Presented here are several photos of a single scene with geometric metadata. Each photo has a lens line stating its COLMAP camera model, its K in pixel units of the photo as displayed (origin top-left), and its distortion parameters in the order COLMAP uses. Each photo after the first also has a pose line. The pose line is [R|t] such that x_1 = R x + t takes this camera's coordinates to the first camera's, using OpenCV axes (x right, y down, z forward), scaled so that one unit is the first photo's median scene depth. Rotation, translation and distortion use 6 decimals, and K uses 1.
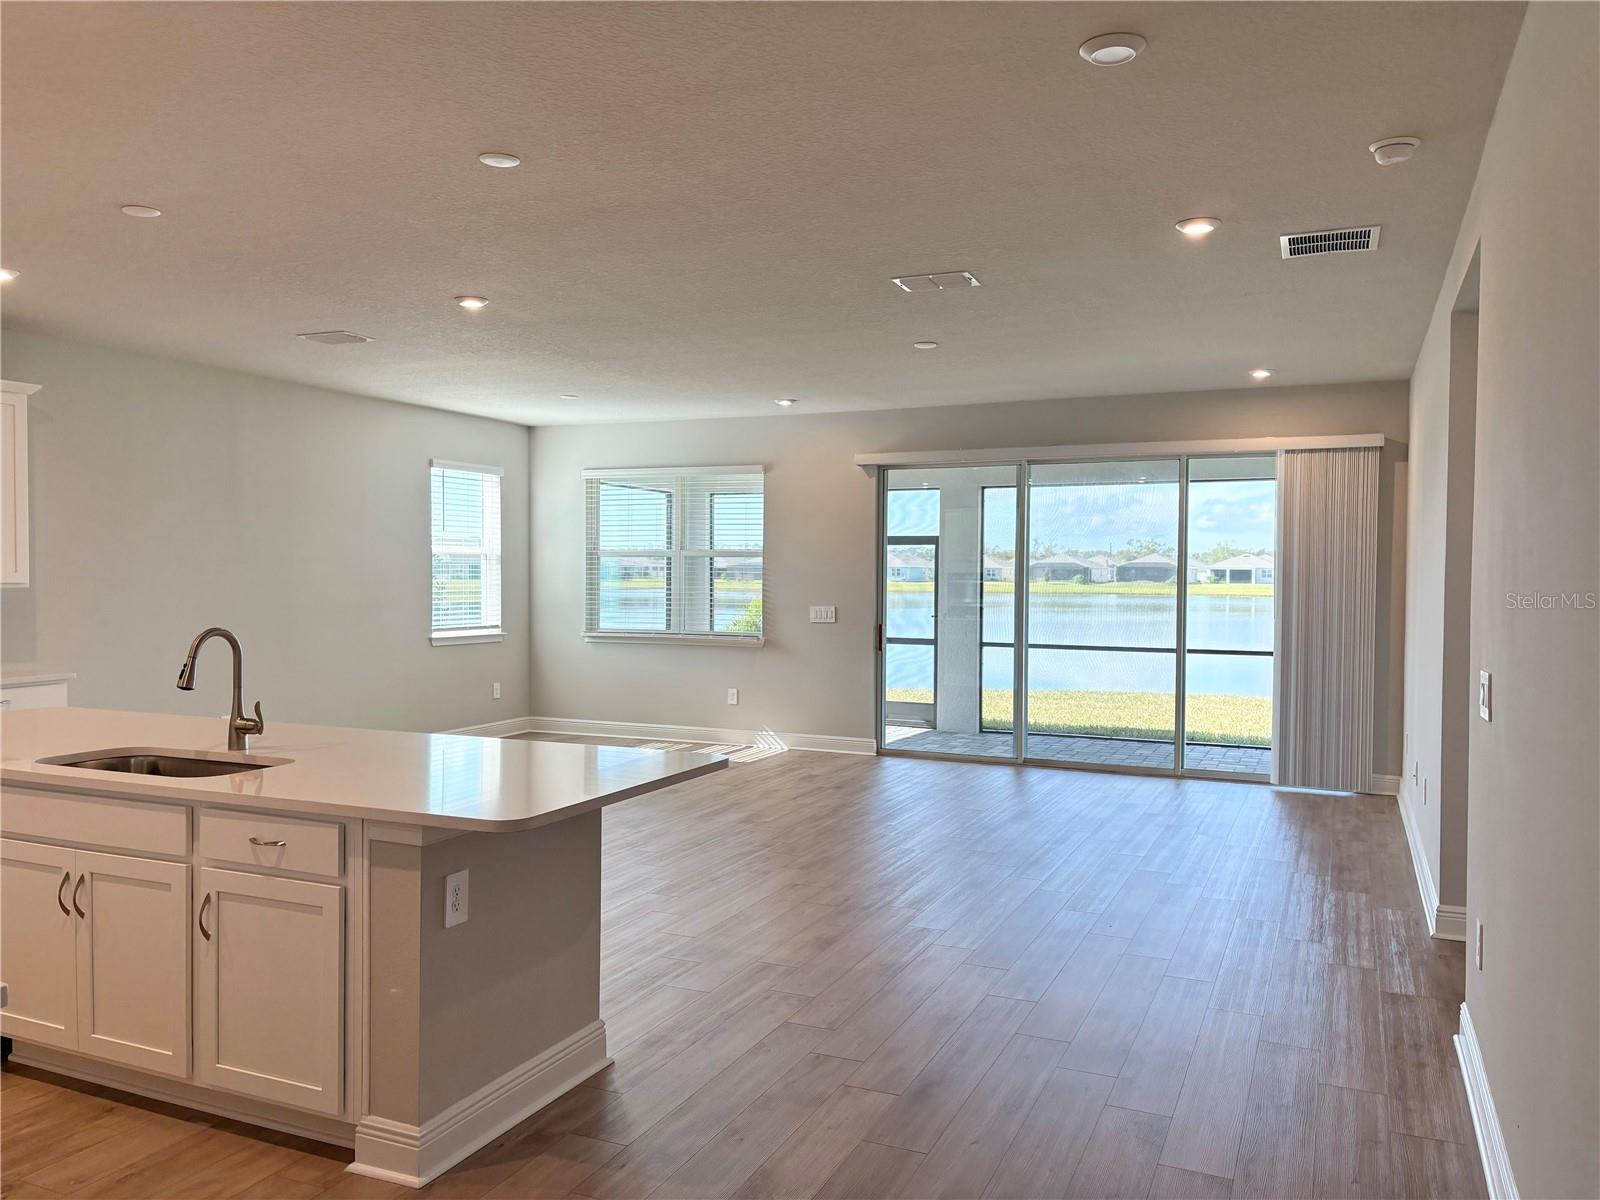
lens RADIAL K [[1208.1, 0, 789.4], [0, 1208.1, 603.2], [0, 0, 1]] dist [0.058293, -0.050904]
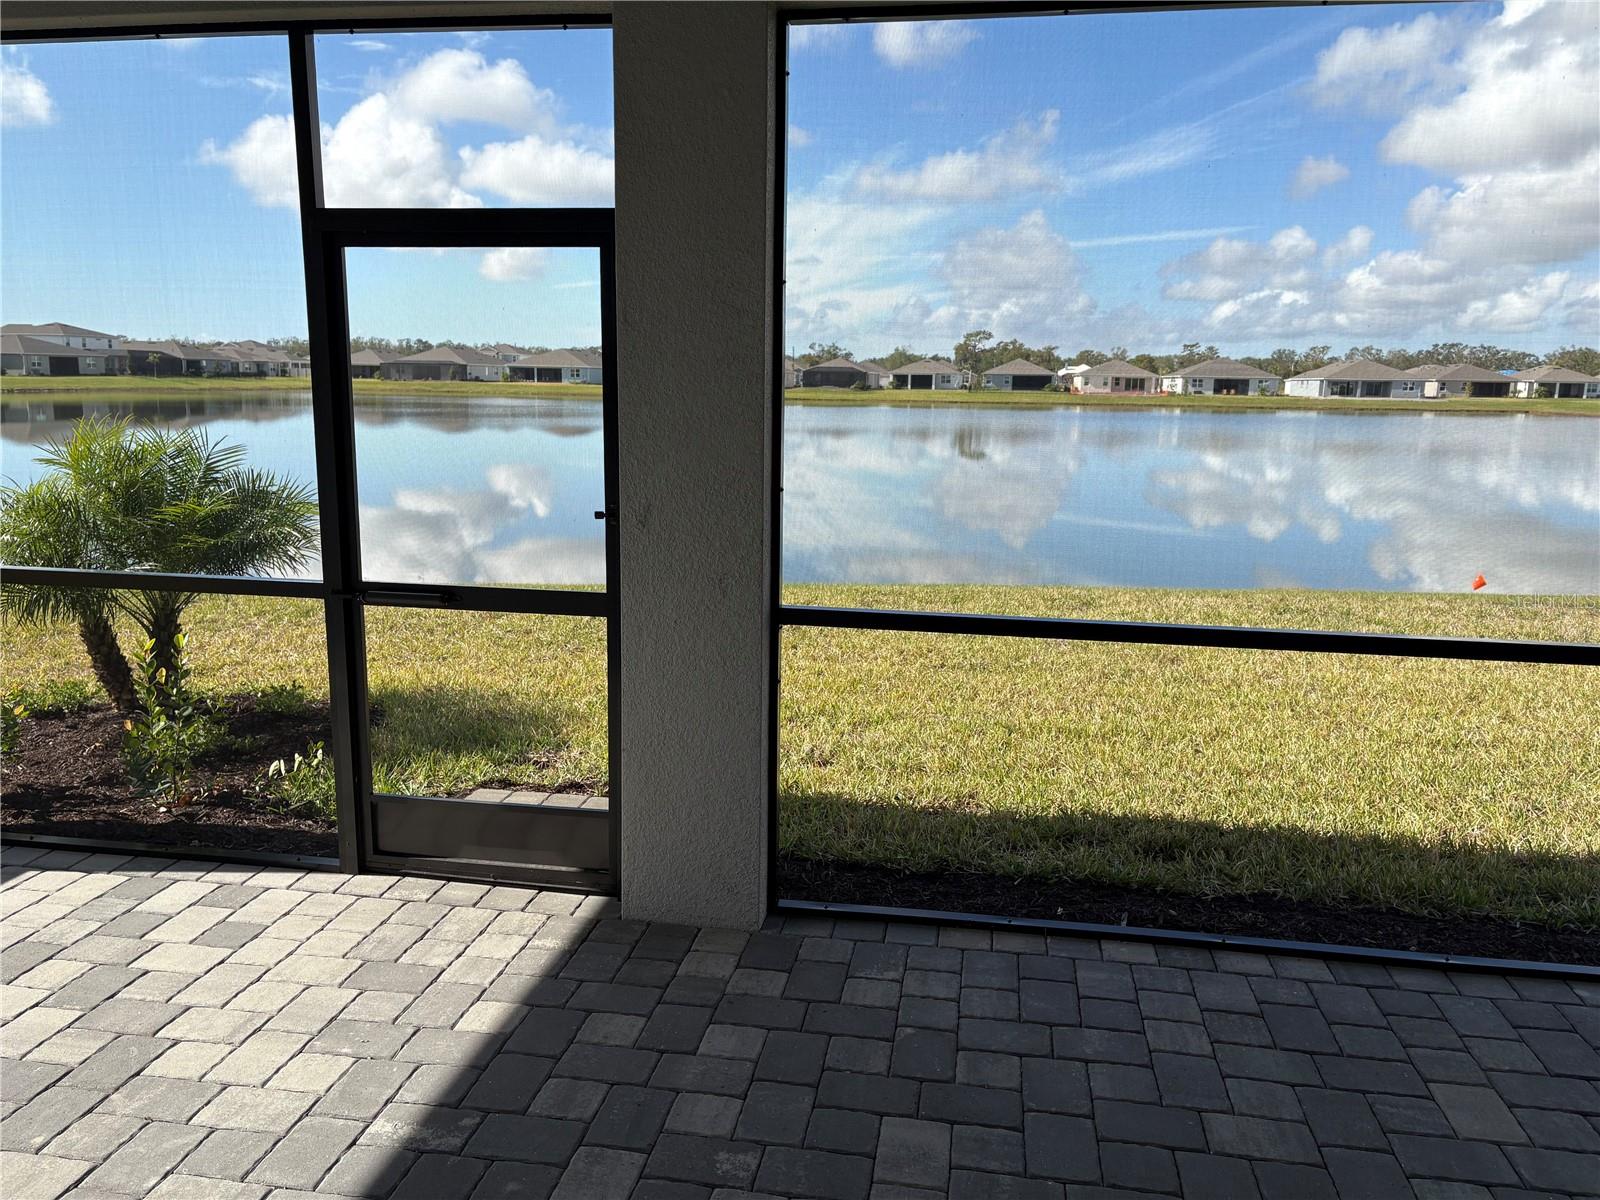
lens RADIAL K [[1208.1, 0, 793.5], [0, 1208.1, 605.5], [0, 0, 1]] dist [0.058293, -0.050904]
pose [[0.965562, -0.039147, 0.257213, 0.087637], [-0.002946, 0.986907, 0.161264, -0.012912], [-0.260158, -0.156468, 0.952804, 0.669463]]
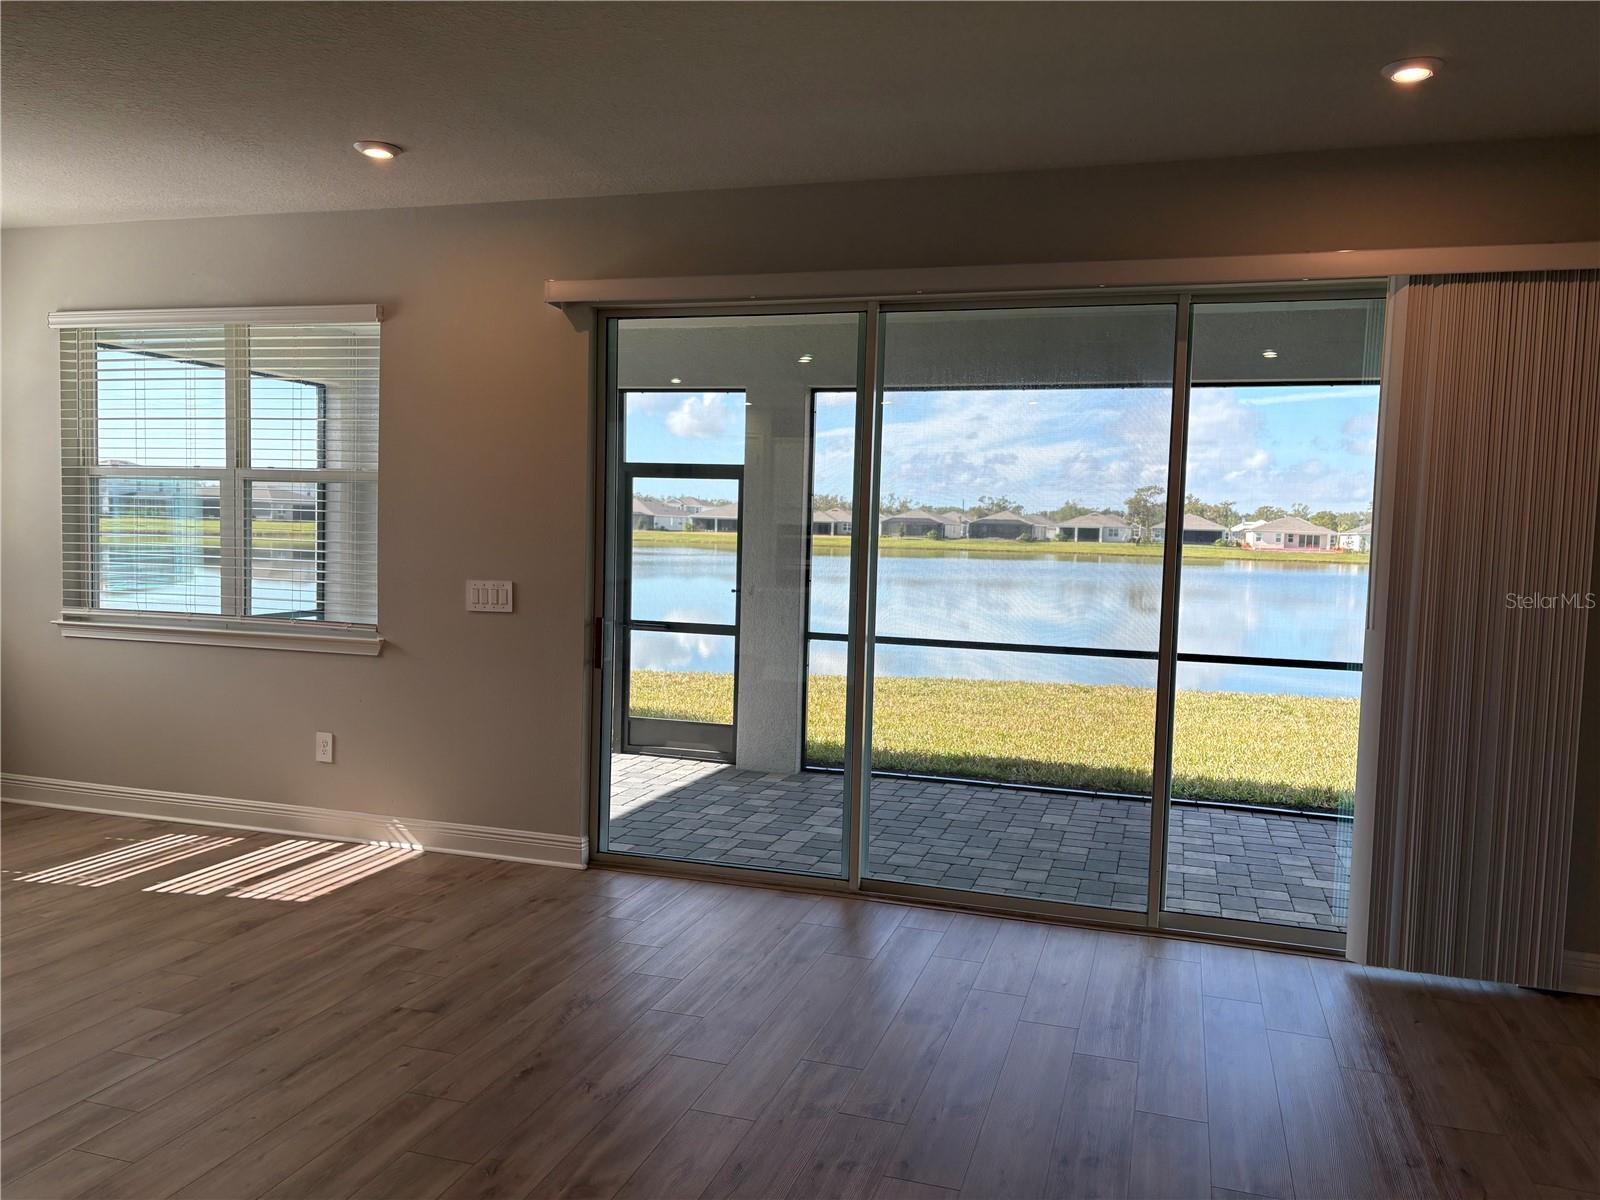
lens RADIAL K [[1208.1, 0, 795.9], [0, 1208.1, 595.6], [0, 0, 1]] dist [0.058293, -0.050904]
pose [[0.992241, 0.013726, 0.123570, 0.073151], [-0.017913, 0.999300, 0.032838, -0.008276], [-0.123033, -0.034796, 0.991792, 0.361764]]
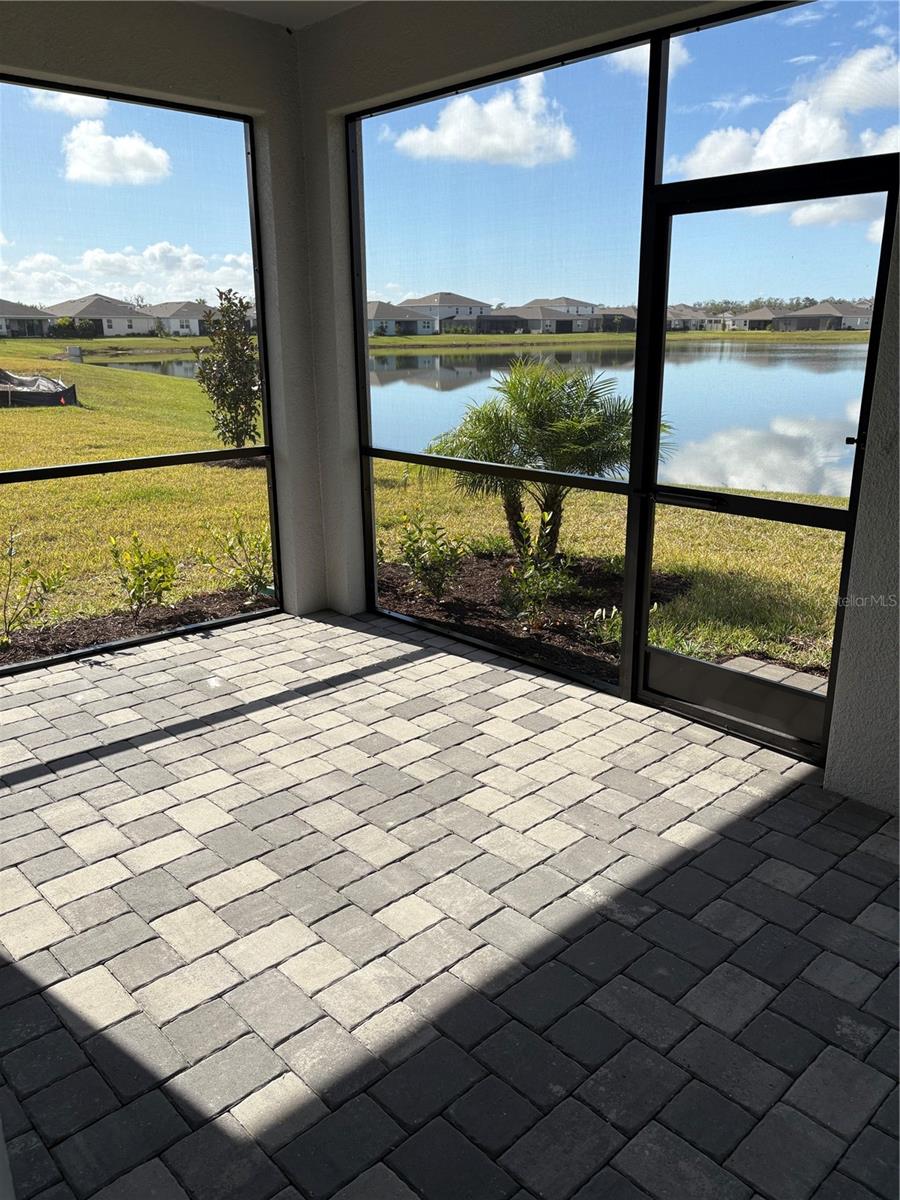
lens RADIAL K [[906.1, 0, 467.5], [0, 906.1, 598.9], [0, 0, 1]] dist [0.058293, -0.050904]
pose [[0.933007, 0.095785, -0.346877, 0.107272], [-0.001729, 0.965107, 0.261848, -0.011258], [0.359855, -0.243706, 0.900617, 0.686825]]
